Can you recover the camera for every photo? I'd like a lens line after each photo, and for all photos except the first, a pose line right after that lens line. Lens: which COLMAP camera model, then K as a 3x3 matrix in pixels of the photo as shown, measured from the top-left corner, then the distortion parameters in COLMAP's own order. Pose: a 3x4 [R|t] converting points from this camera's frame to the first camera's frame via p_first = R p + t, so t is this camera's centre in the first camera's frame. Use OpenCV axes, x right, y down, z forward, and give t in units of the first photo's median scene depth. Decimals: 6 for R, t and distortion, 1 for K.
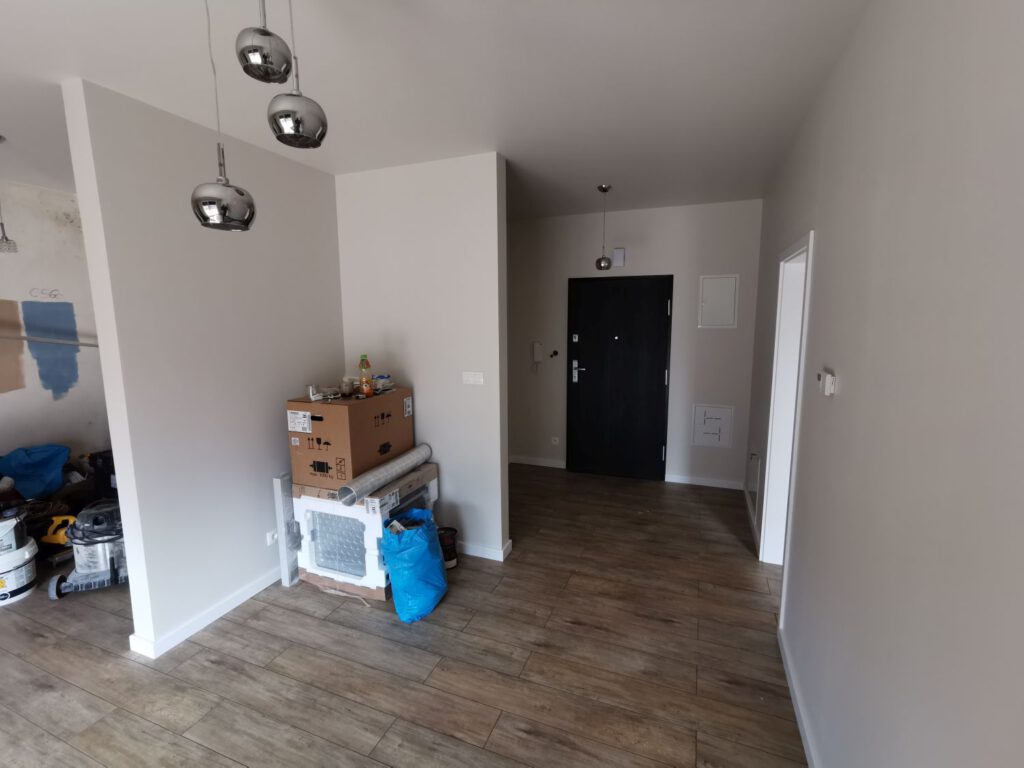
lens RADIAL K [[472.5, 0, 512.0], [0, 472.5, 384.0], [0, 0, 1]] dist [-0.015392, 0.017317]
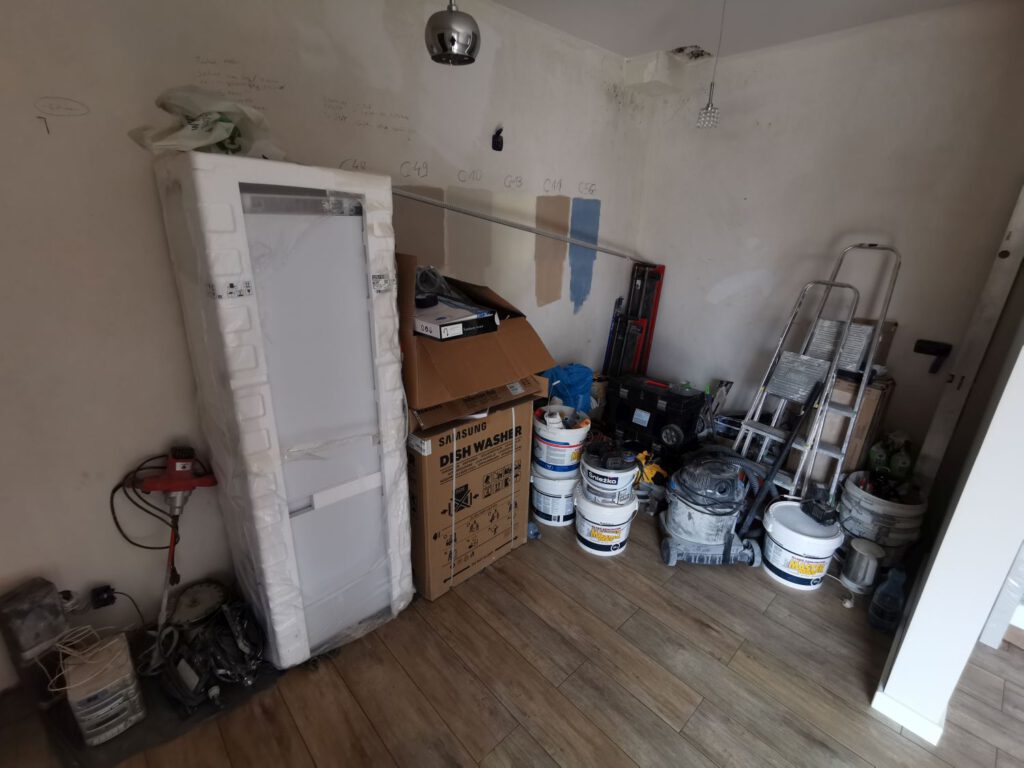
lens RADIAL K [[472.5, 0, 512.0], [0, 472.5, 384.0], [0, 0, 1]] dist [-0.015392, 0.017317]
pose [[0.905179, 0.172889, -0.388278, -0.736213], [-0.093914, 0.972308, 0.214001, -0.018081], [0.414524, -0.157244, 0.896350, 0.127596]]
